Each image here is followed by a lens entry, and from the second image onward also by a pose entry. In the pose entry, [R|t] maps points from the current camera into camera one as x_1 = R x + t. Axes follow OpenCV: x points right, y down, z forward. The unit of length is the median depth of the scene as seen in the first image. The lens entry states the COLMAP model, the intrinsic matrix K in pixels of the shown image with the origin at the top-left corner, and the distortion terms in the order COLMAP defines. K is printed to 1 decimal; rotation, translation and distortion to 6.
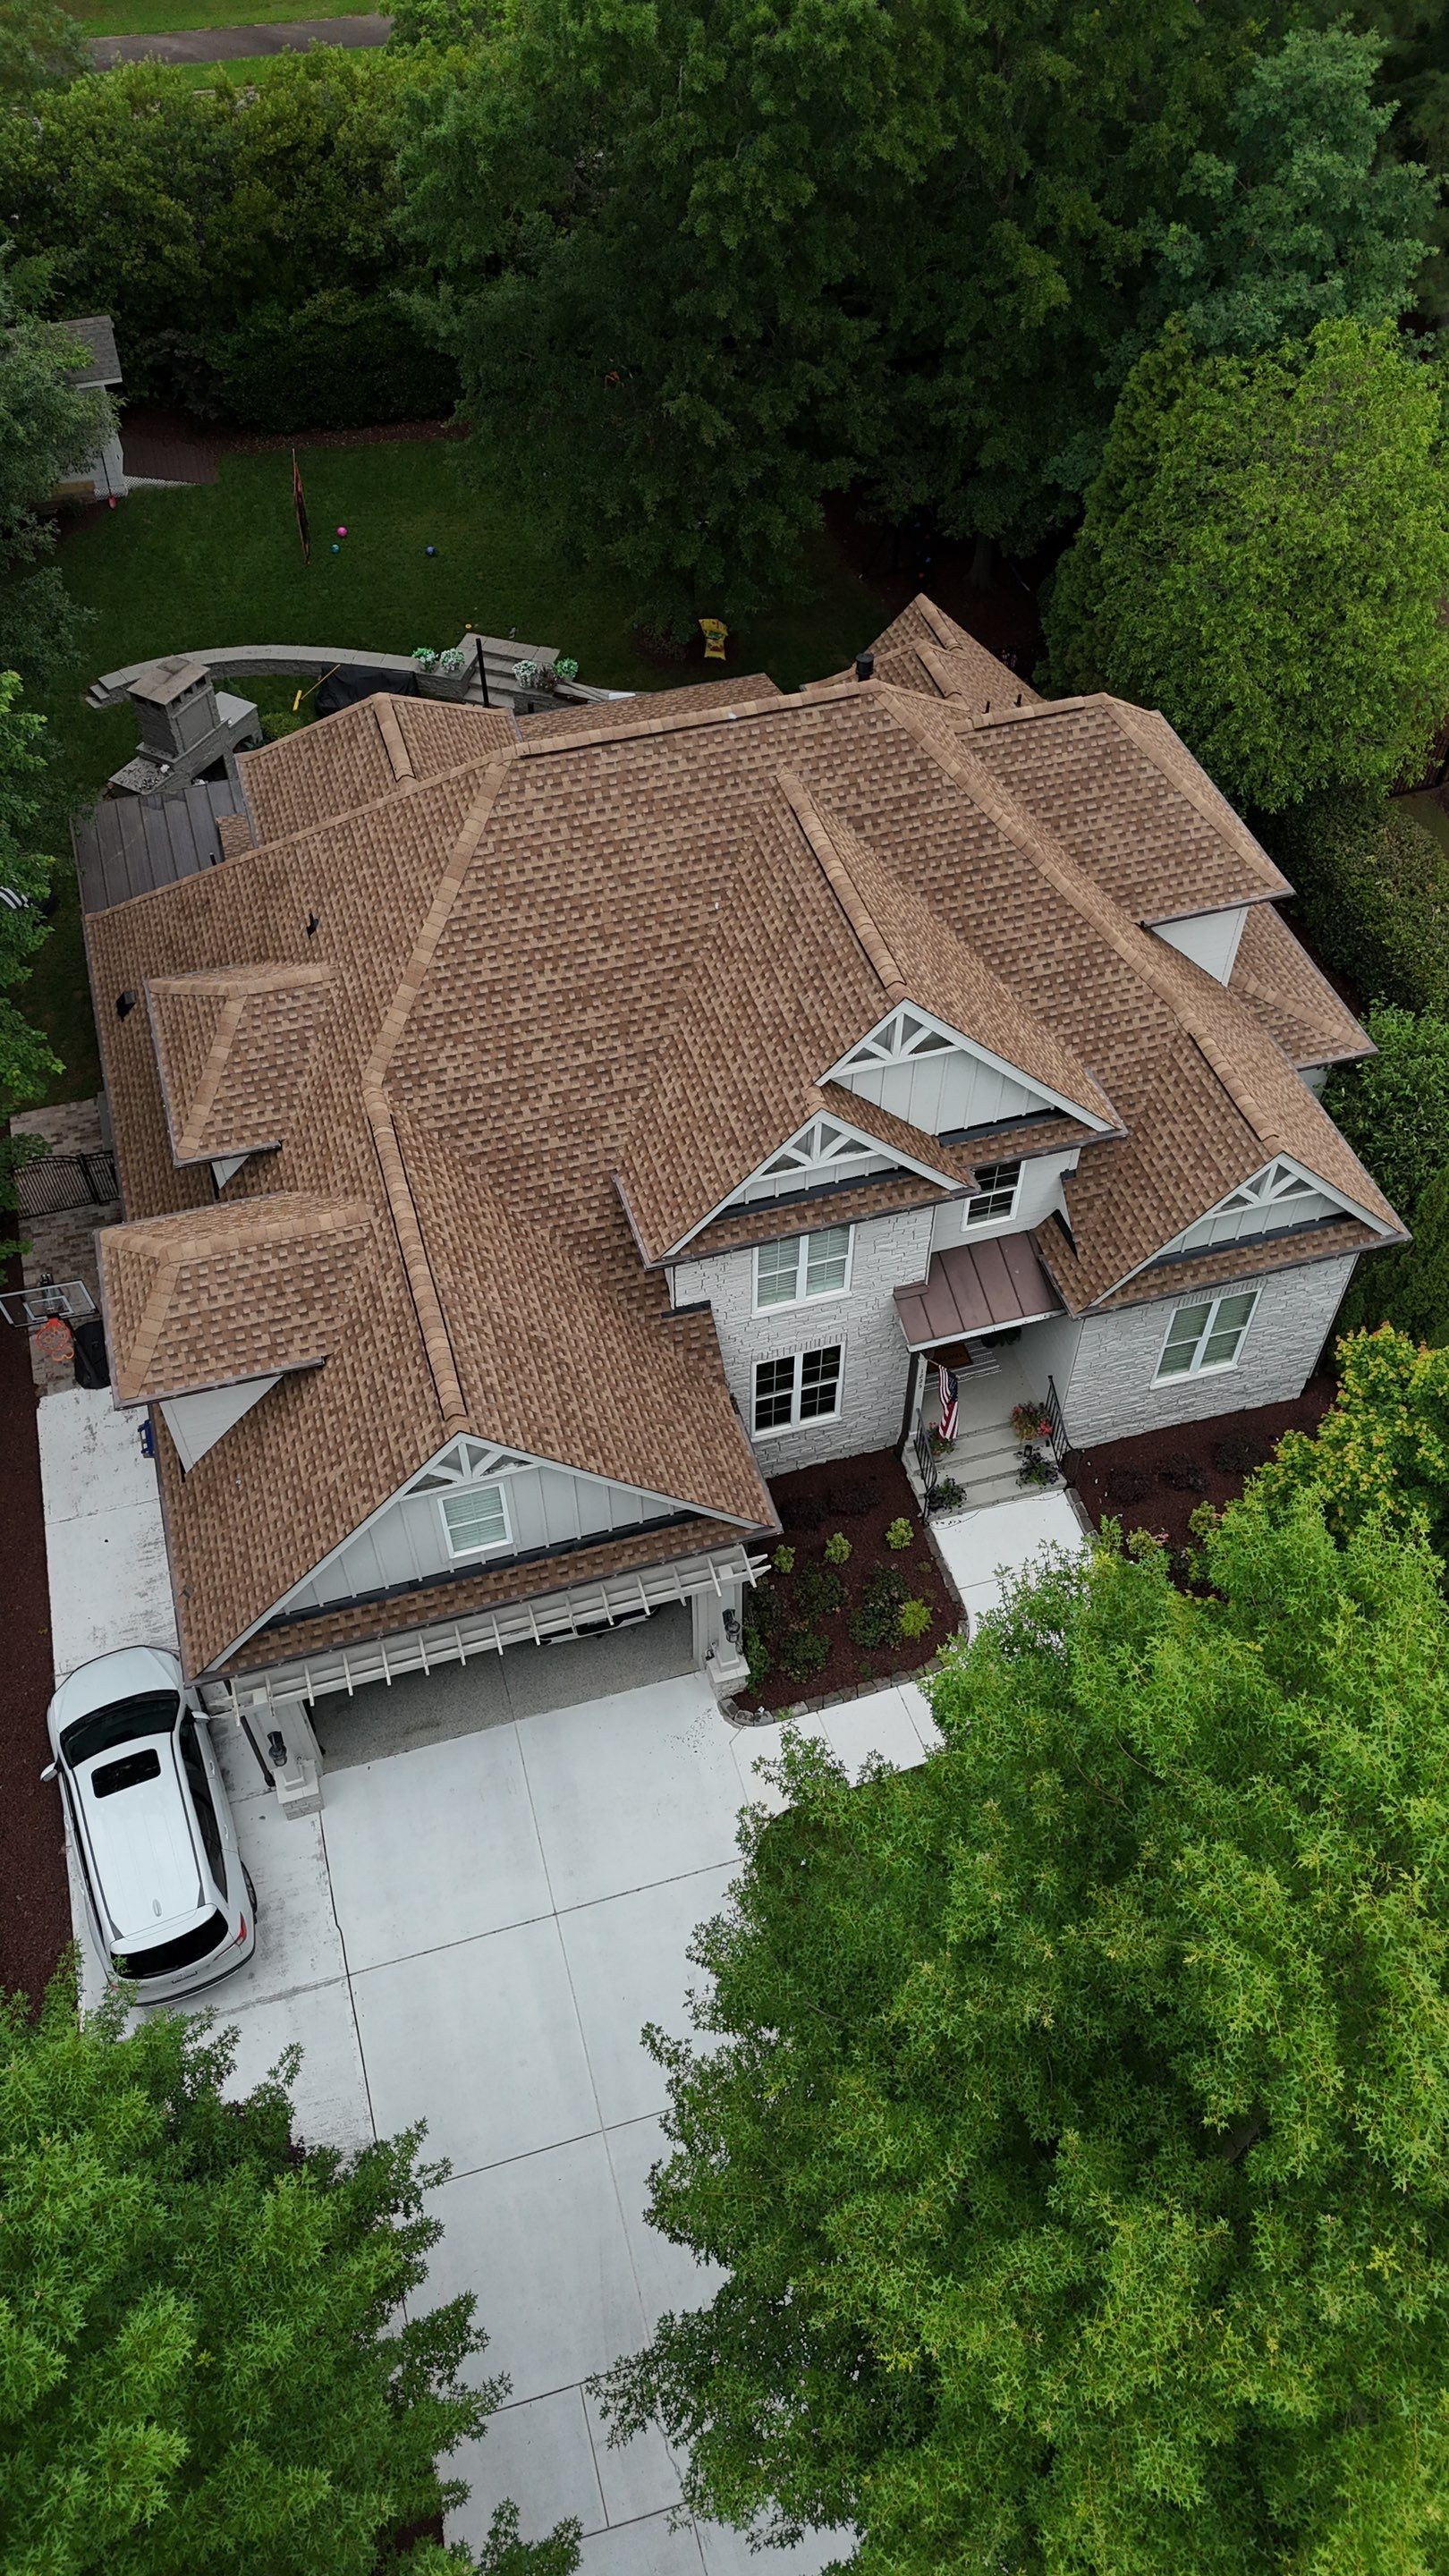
lens RADIAL K [[1892.1, 0, 724.5], [0, 1892.1, 1288.0], [0, 0, 1]] dist [0.080611, -0.003846]
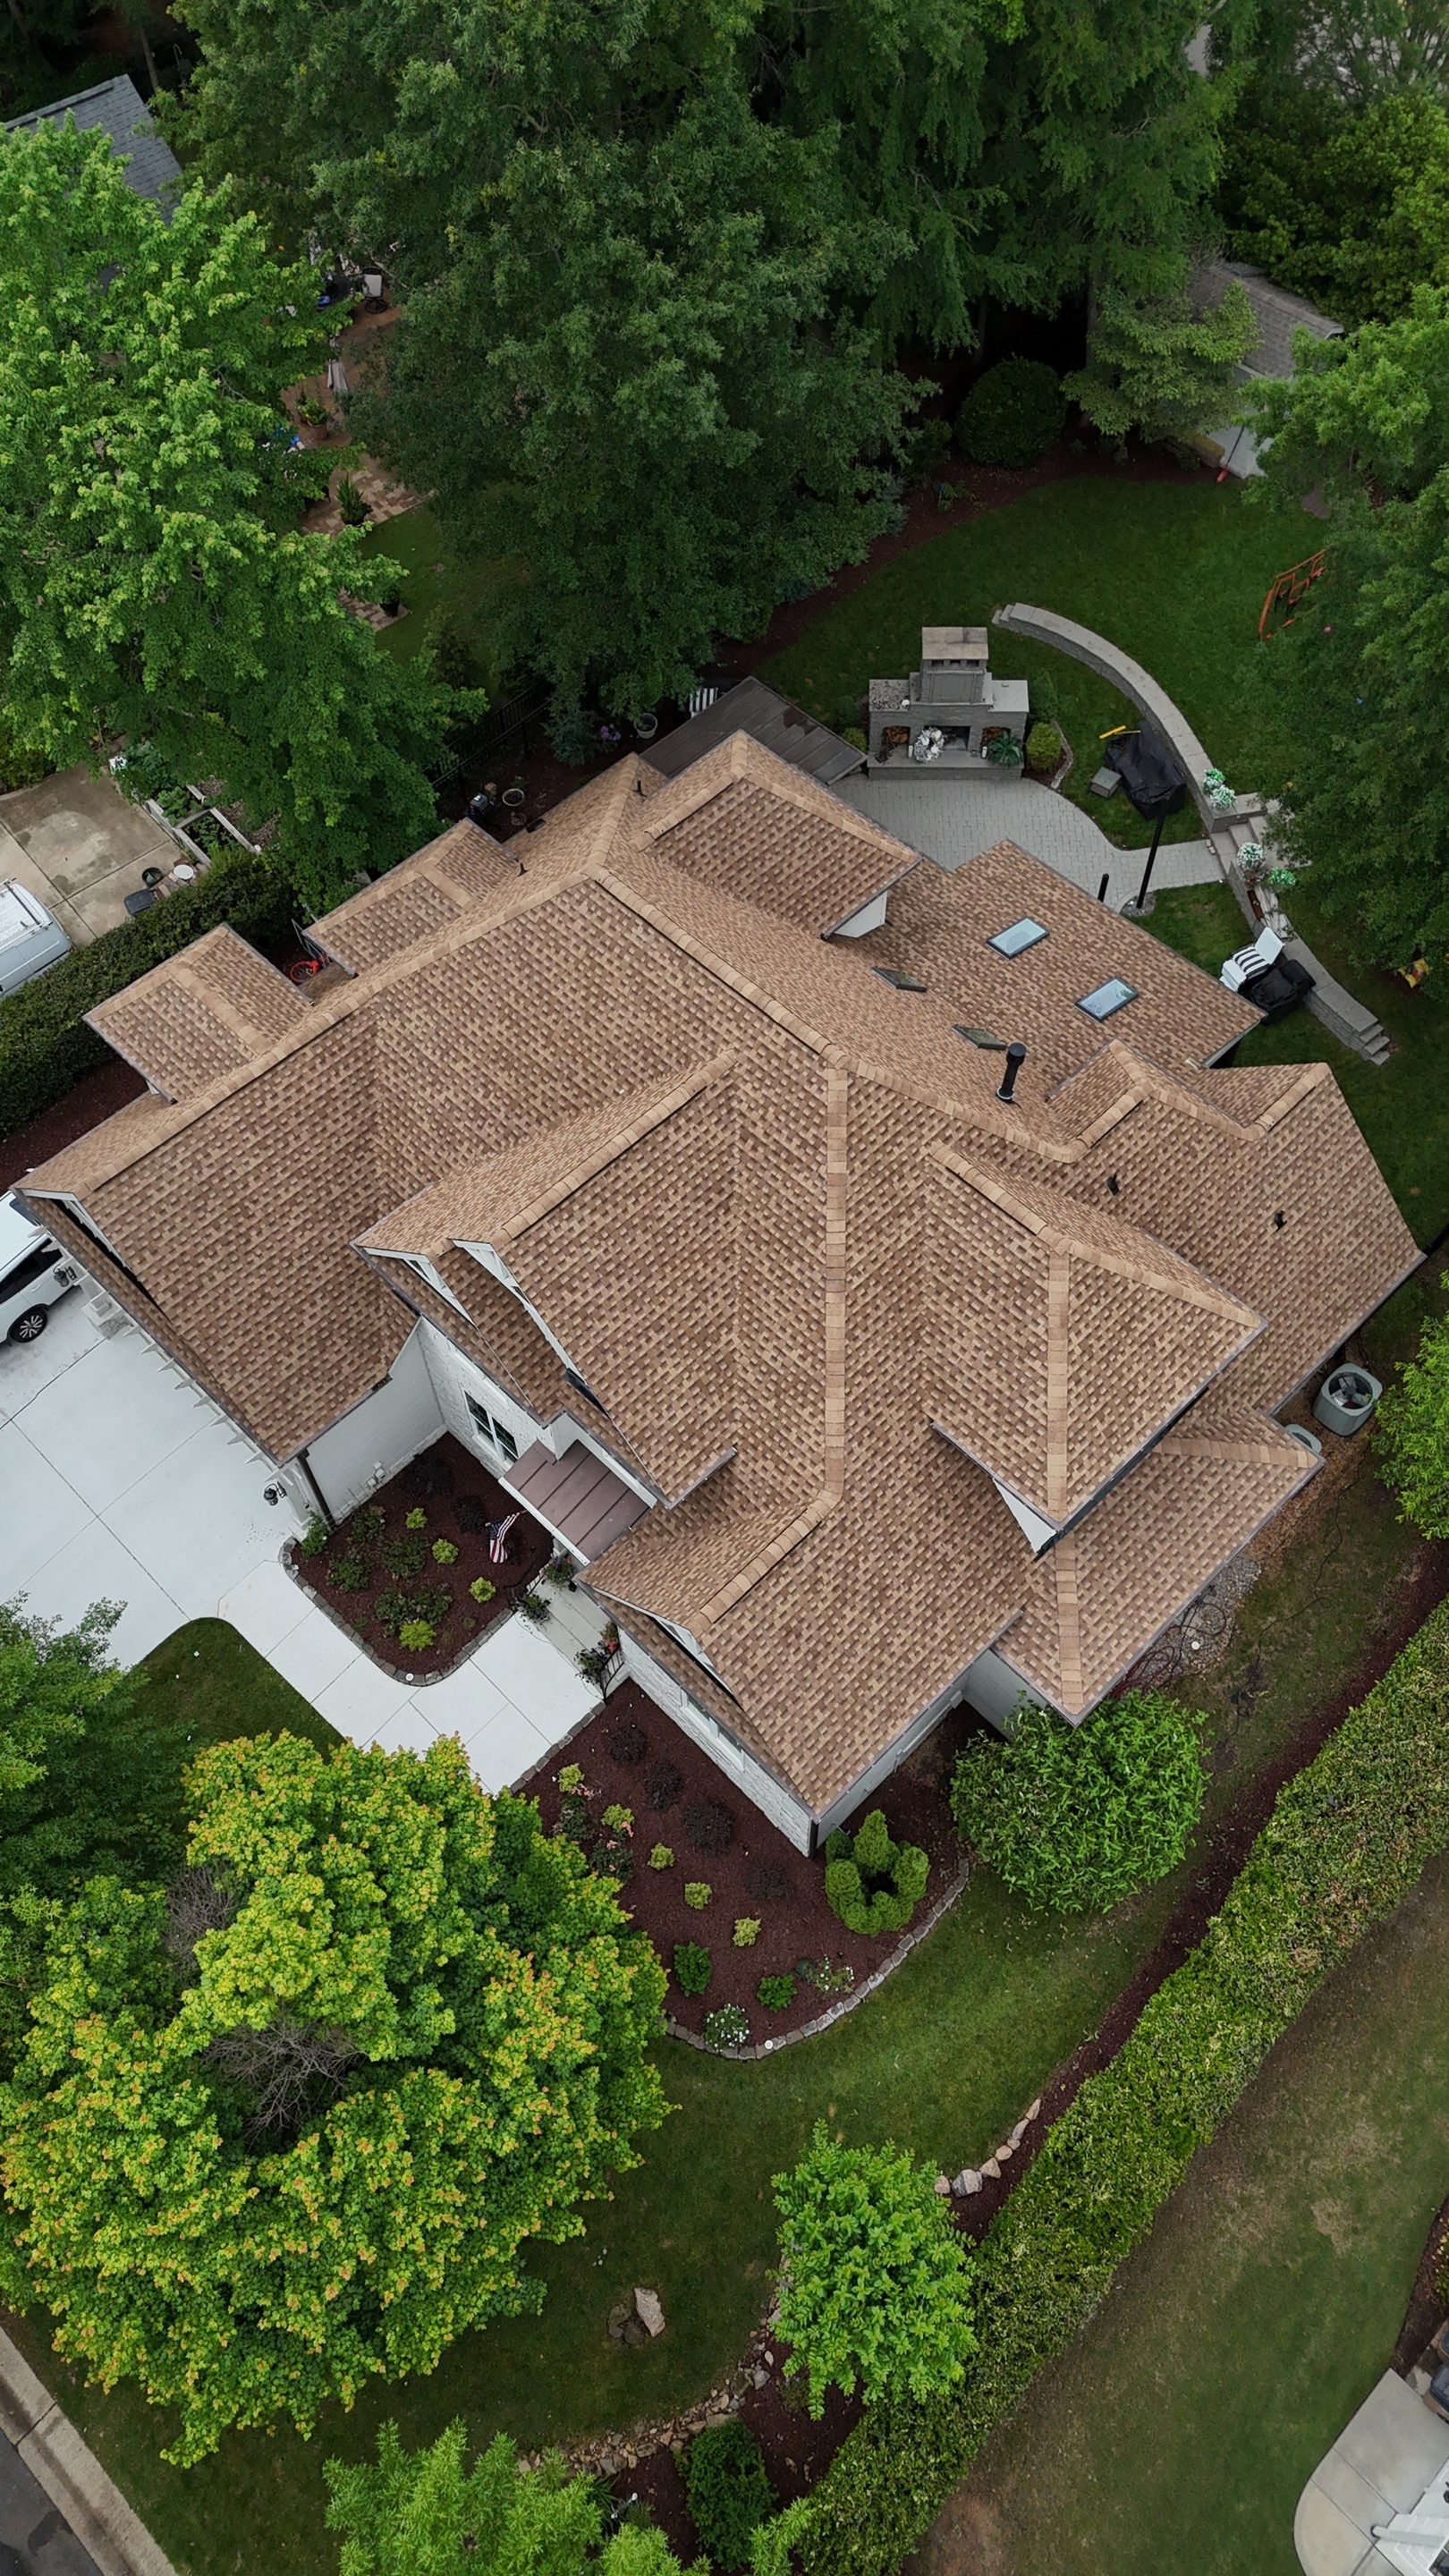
lens RADIAL K [[1892.1, 0, 724.5], [0, 1892.1, 1288.0], [0, 0, 1]] dist [0.080611, -0.003846]
pose [[0.475797, 0.757099, -0.447681, 0.618764], [-0.684454, 0.638371, 0.352145, -0.565702], [0.552395, 0.138867, 0.821934, 0.122632]]
